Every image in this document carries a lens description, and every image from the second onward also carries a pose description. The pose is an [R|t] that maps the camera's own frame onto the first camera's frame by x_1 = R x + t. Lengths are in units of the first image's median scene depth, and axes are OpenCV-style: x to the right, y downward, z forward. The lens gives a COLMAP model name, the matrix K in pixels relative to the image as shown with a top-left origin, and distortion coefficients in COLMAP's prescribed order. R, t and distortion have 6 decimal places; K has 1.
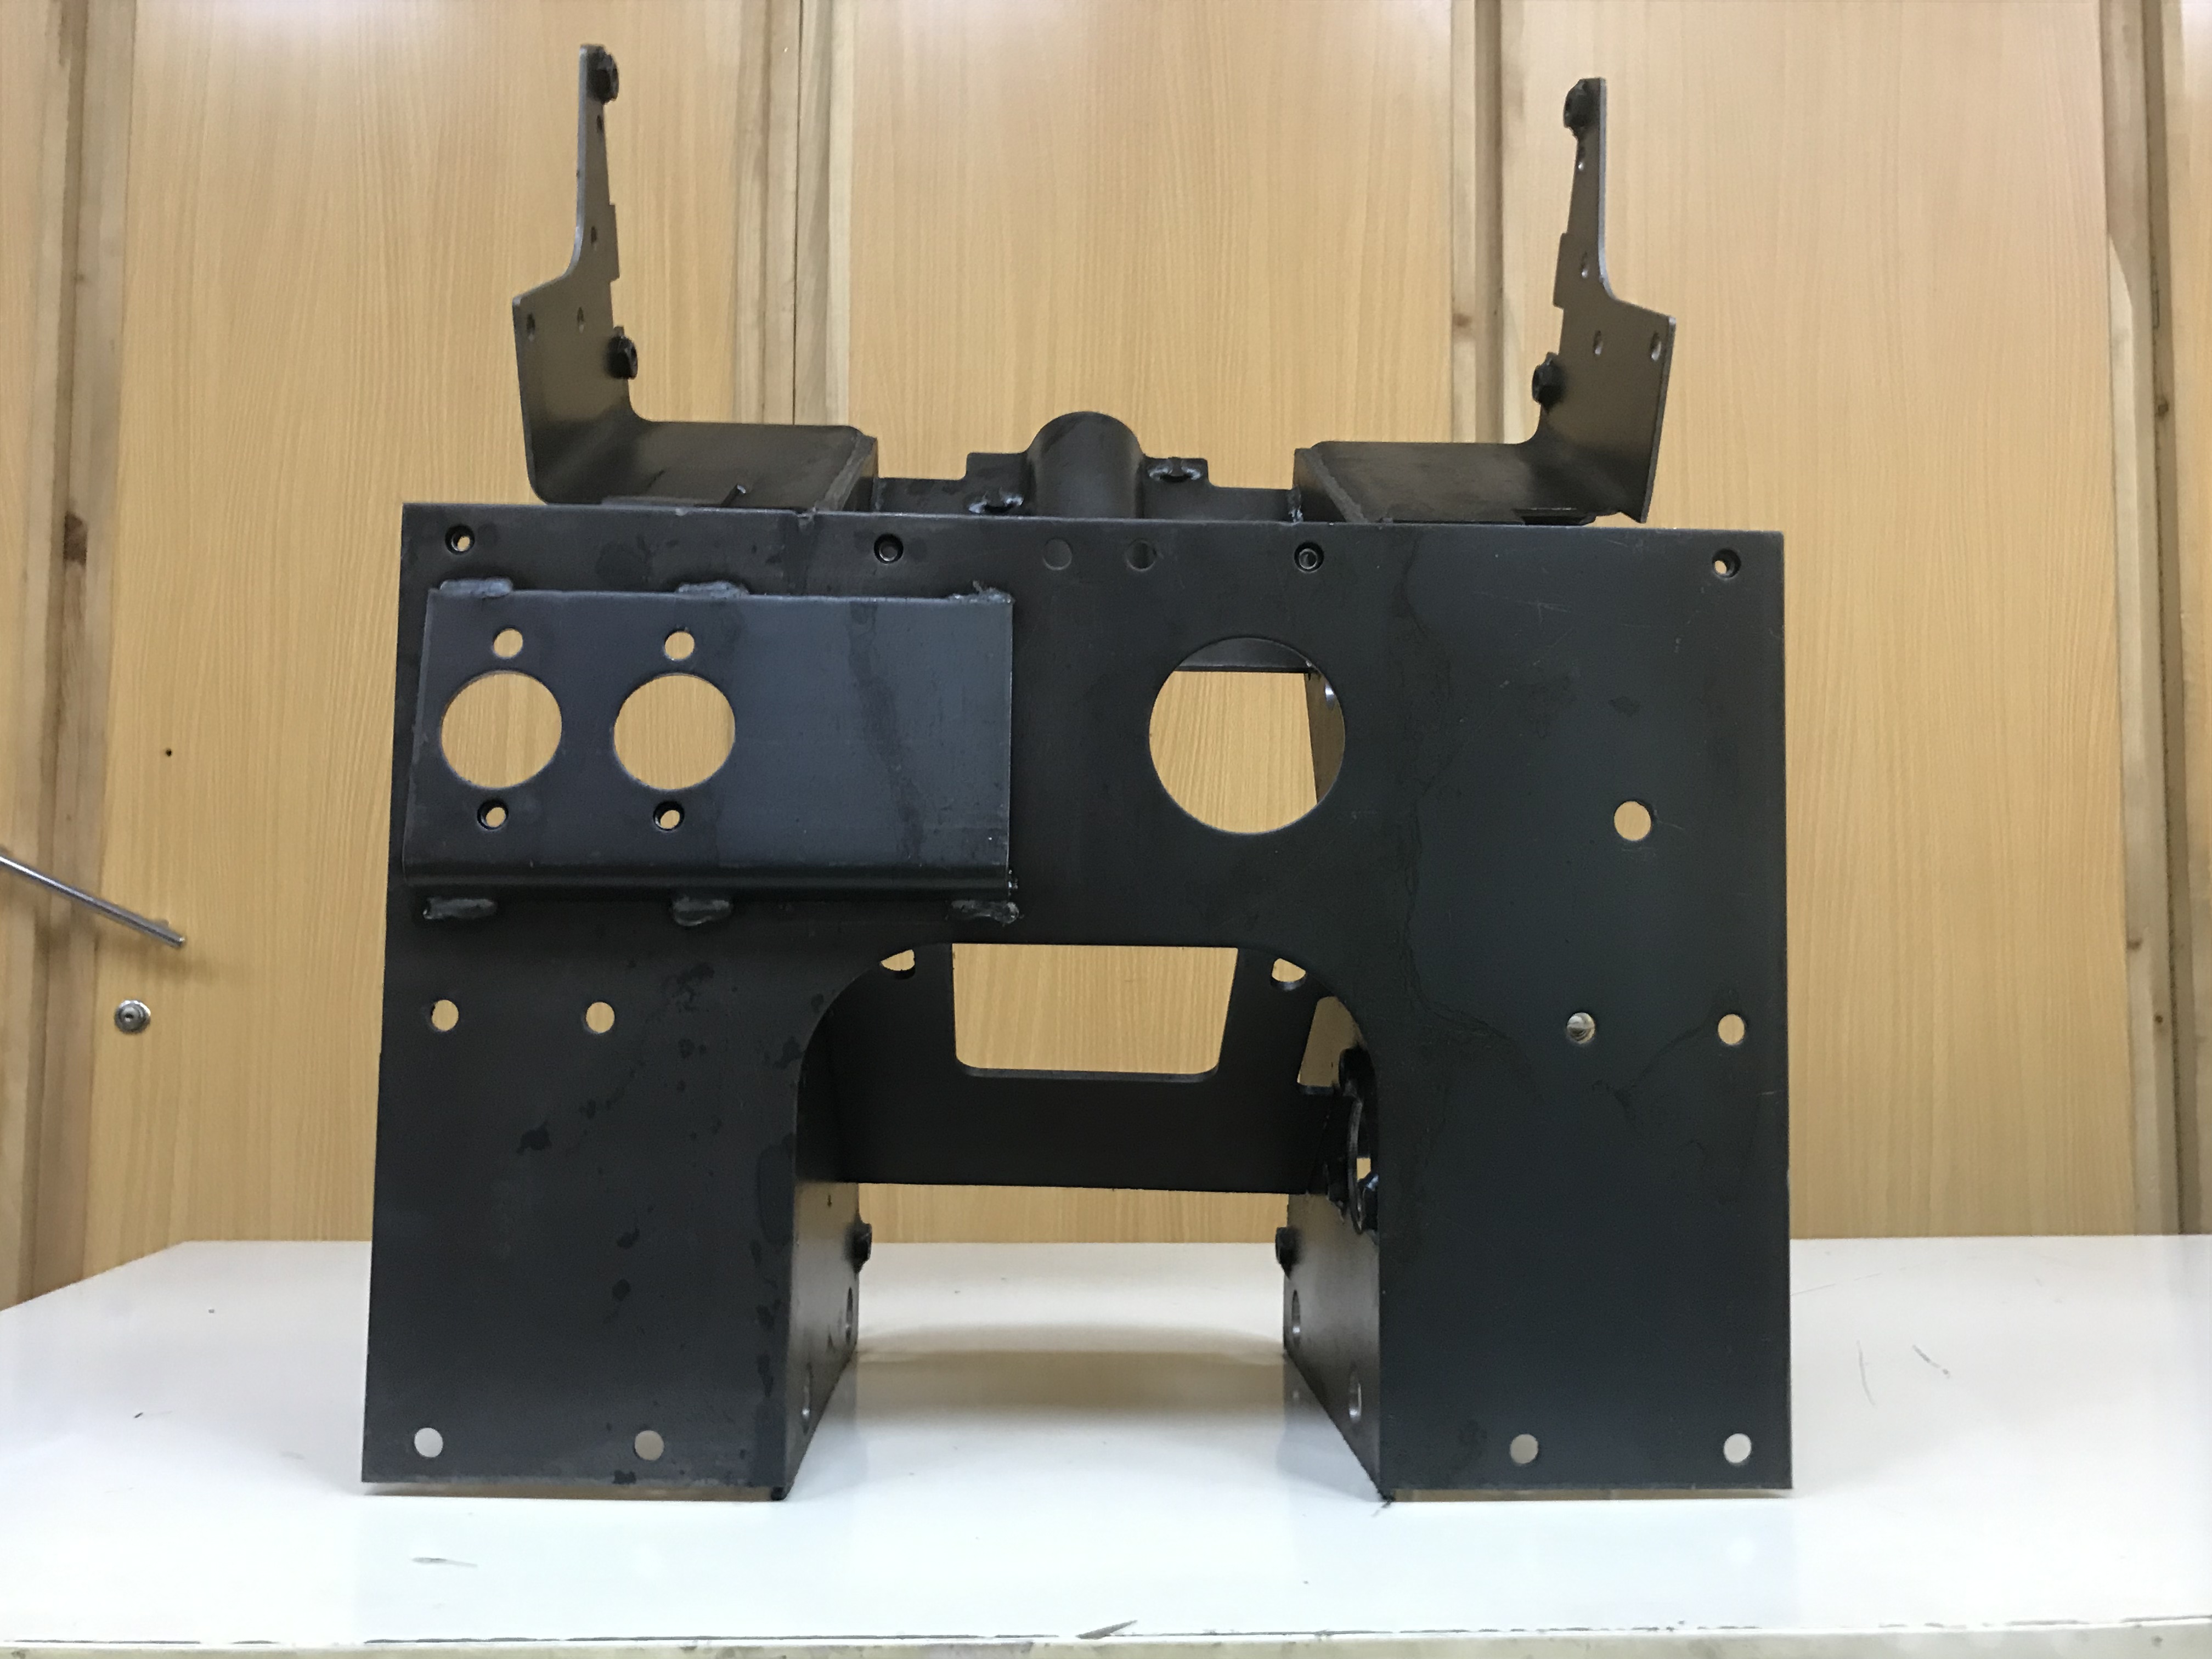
lens RADIAL K [[1895.6, 0, 1106.0], [0, 1895.6, 829.5], [0, 0, 1]] dist [0.013123, 0.004973]
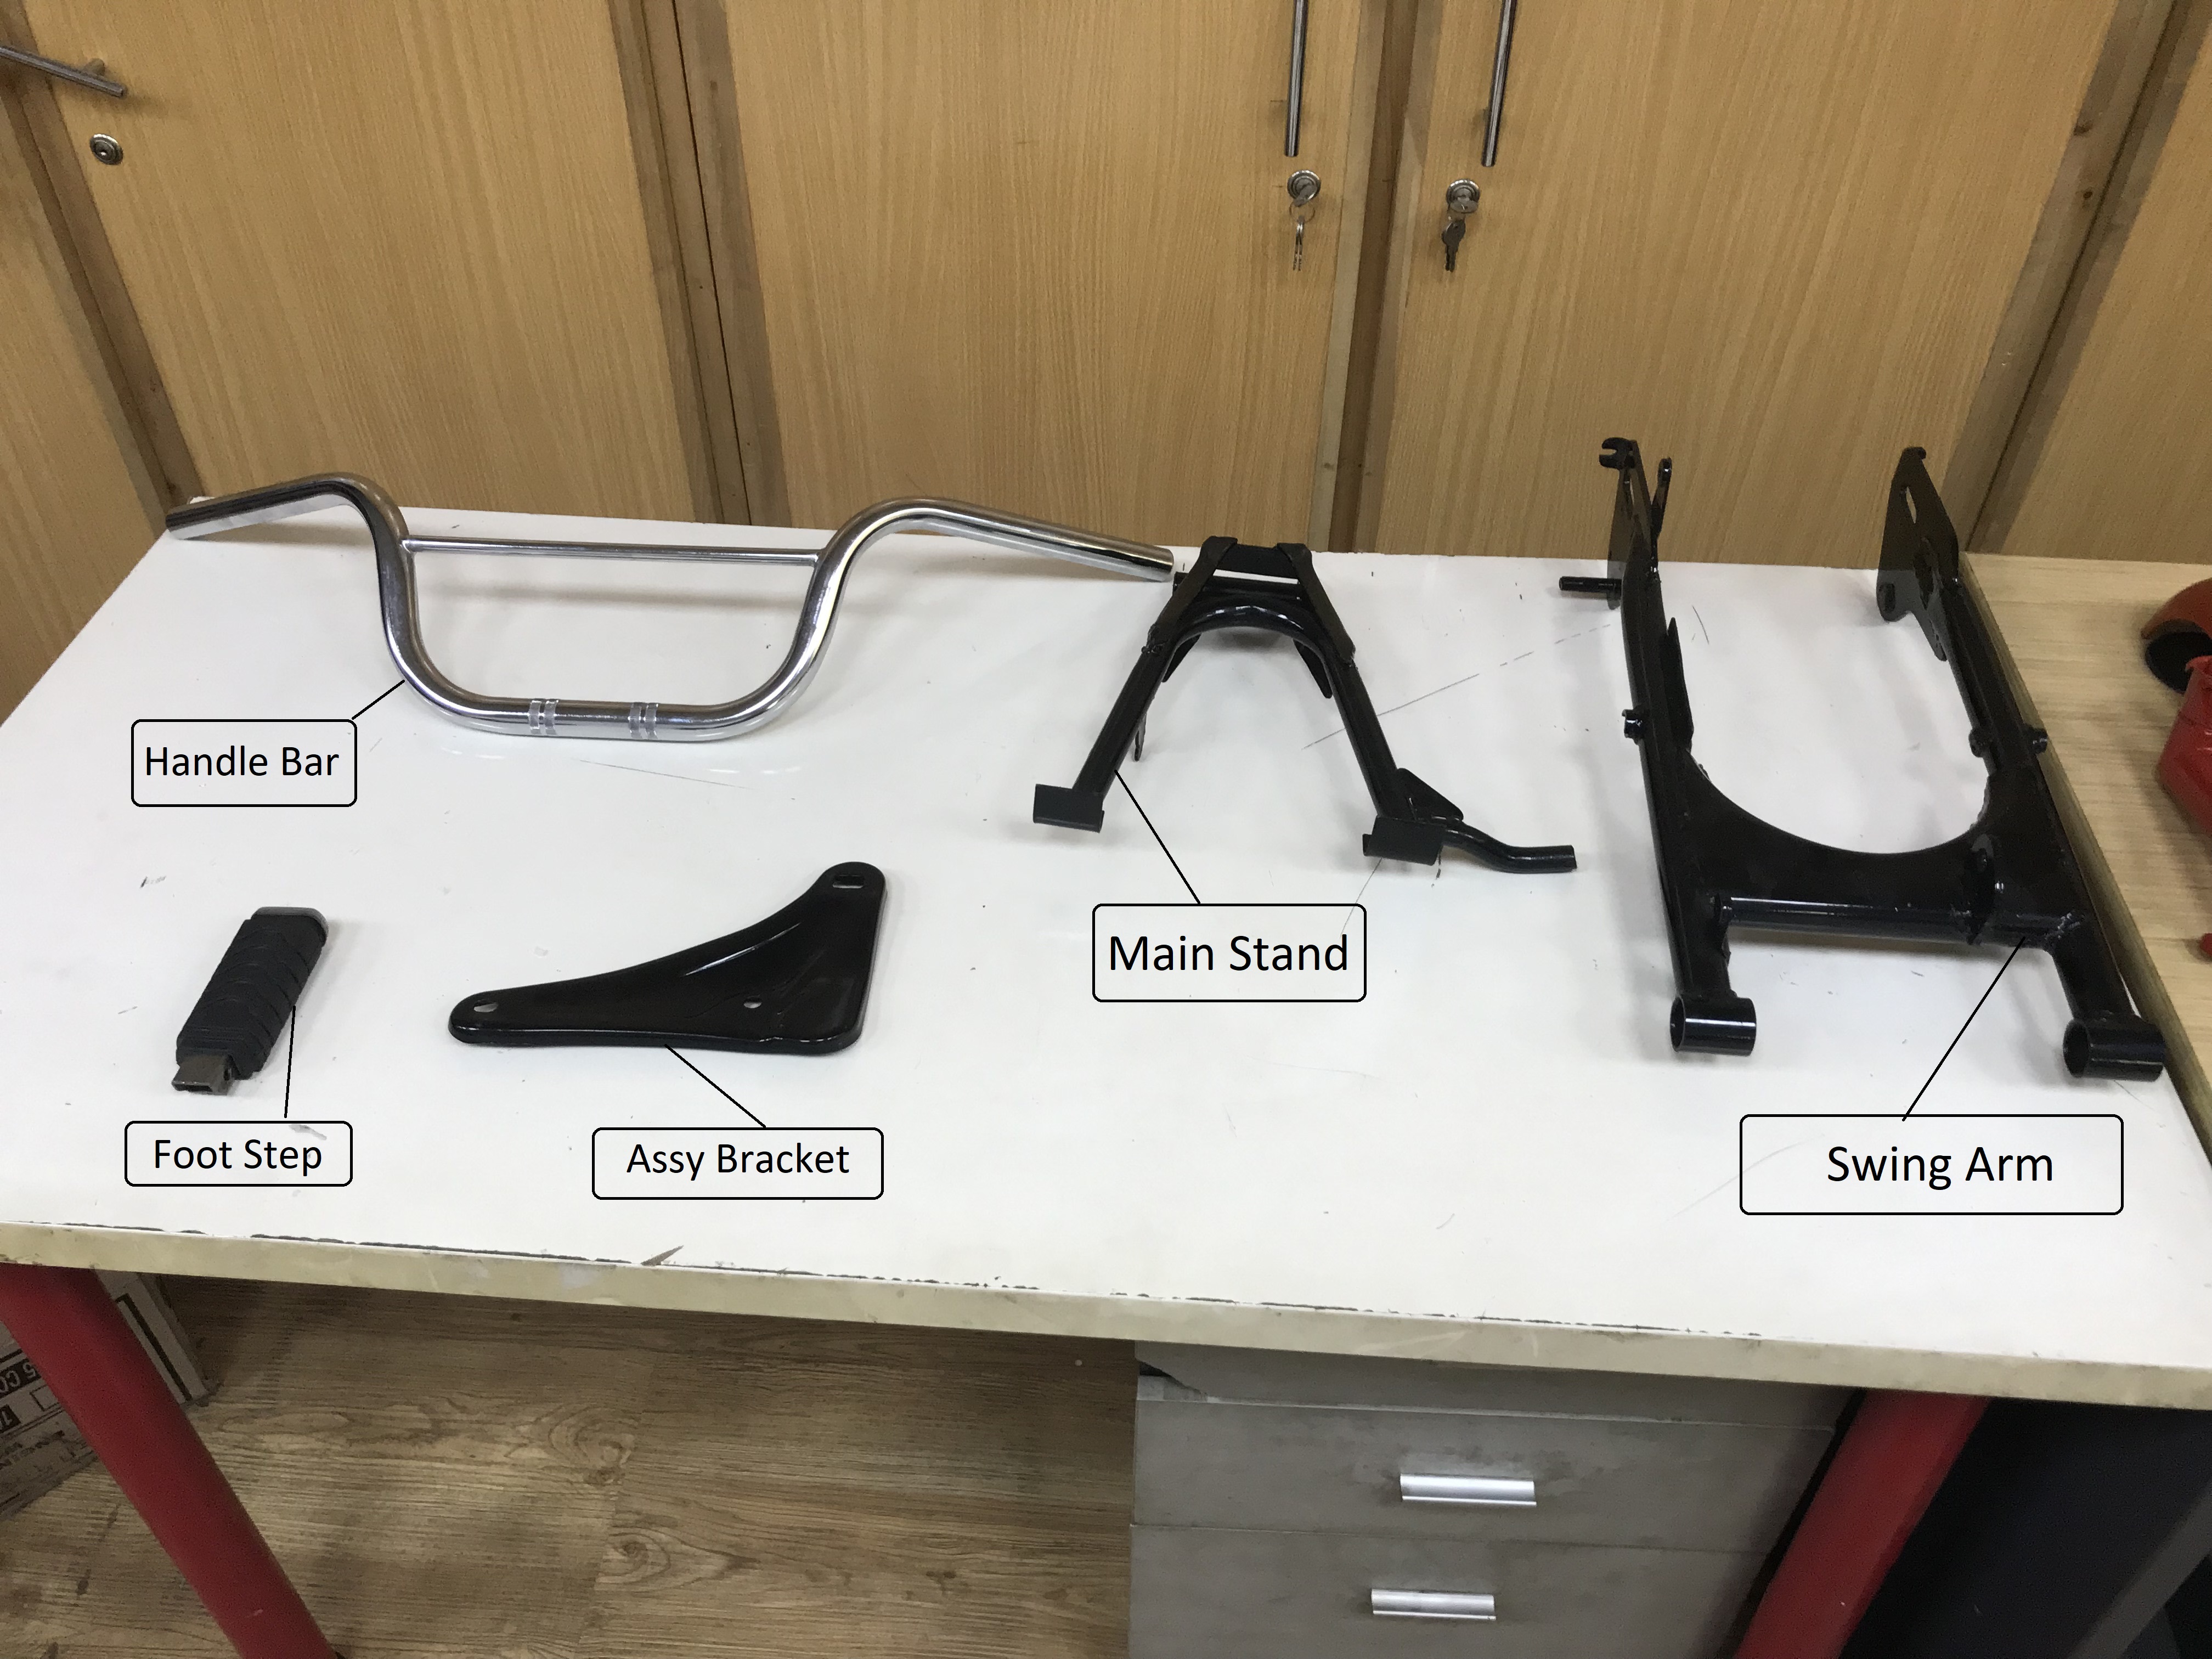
lens RADIAL K [[1839.1, 0, 1106.0], [0, 1839.1, 829.5], [0, 0, 1]] dist [0.031016, -0.011388]
pose [[0.992020, 0.085228, -0.092917, 0.188531], [0.005092, 0.709259, 0.704929, -0.372317], [0.125982, -0.699777, 0.703165, 0.050183]]
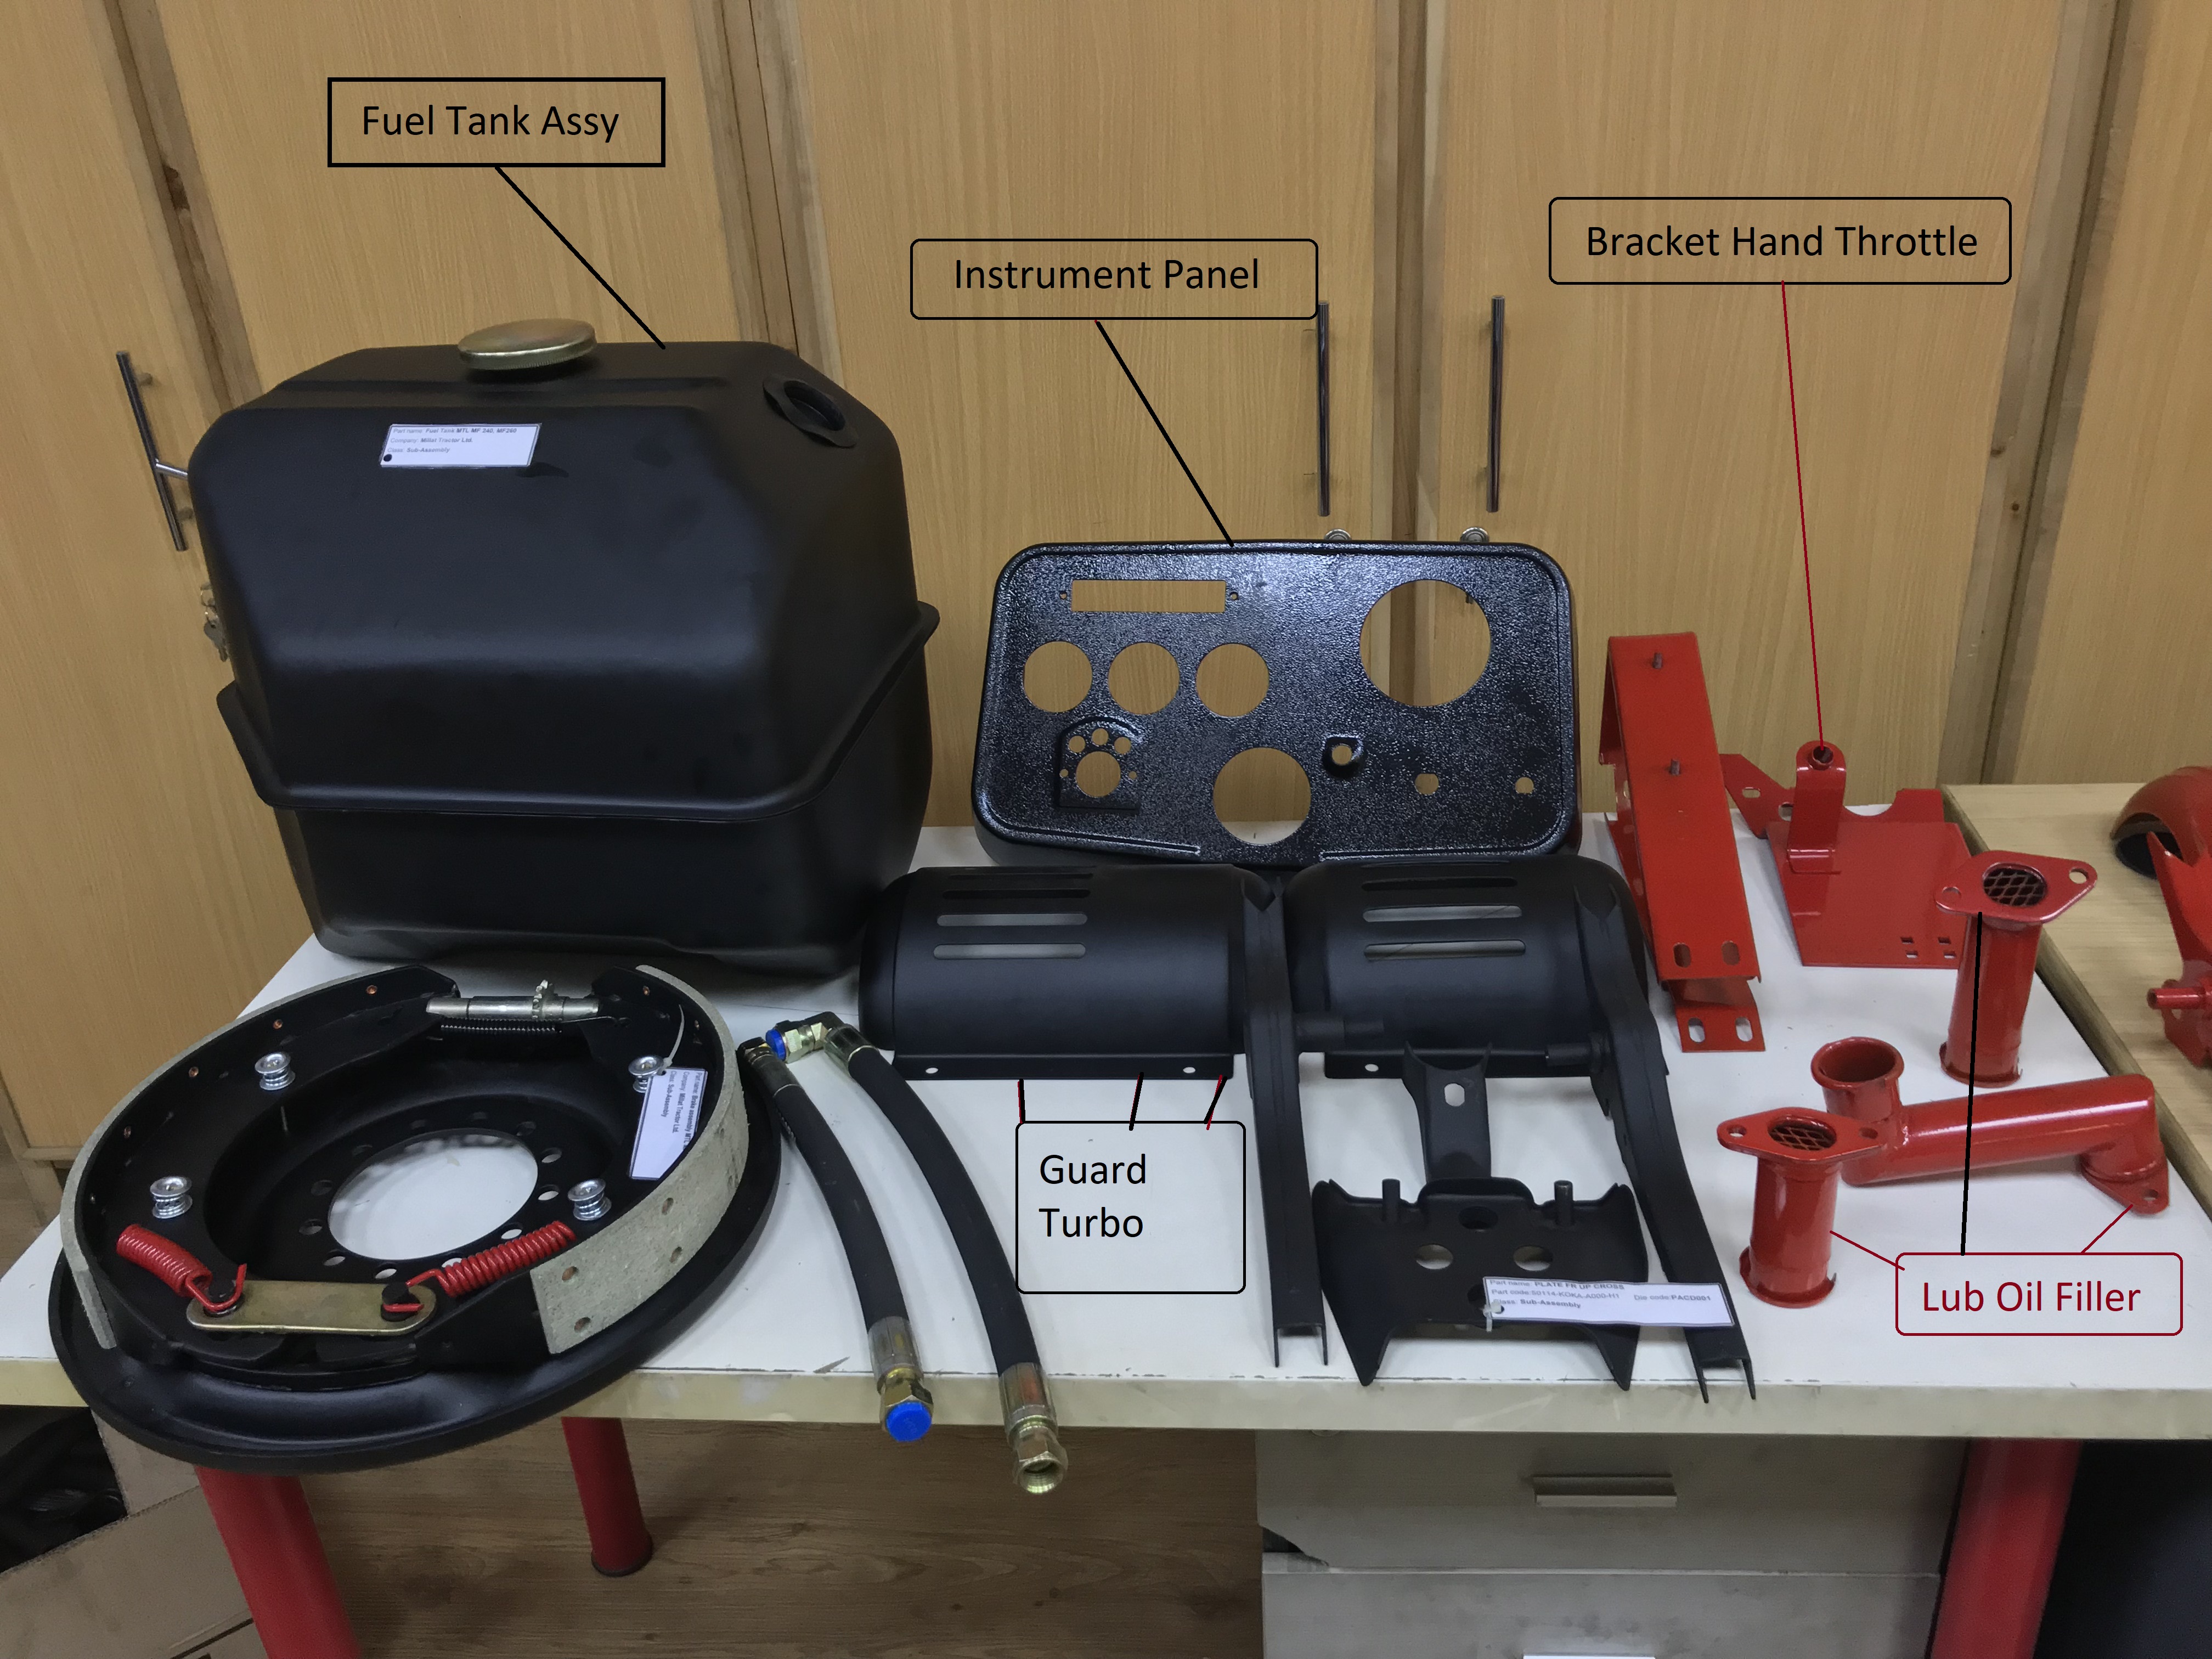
lens RADIAL K [[1839.1, 0, 1106.0], [0, 1839.1, 829.5], [0, 0, 1]] dist [0.031016, -0.011388]
pose [[0.988958, 0.004454, -0.148131, 0.201155], [0.071422, 0.861486, 0.502734, -0.356129], [0.129852, -0.507762, 0.851655, -0.109382]]
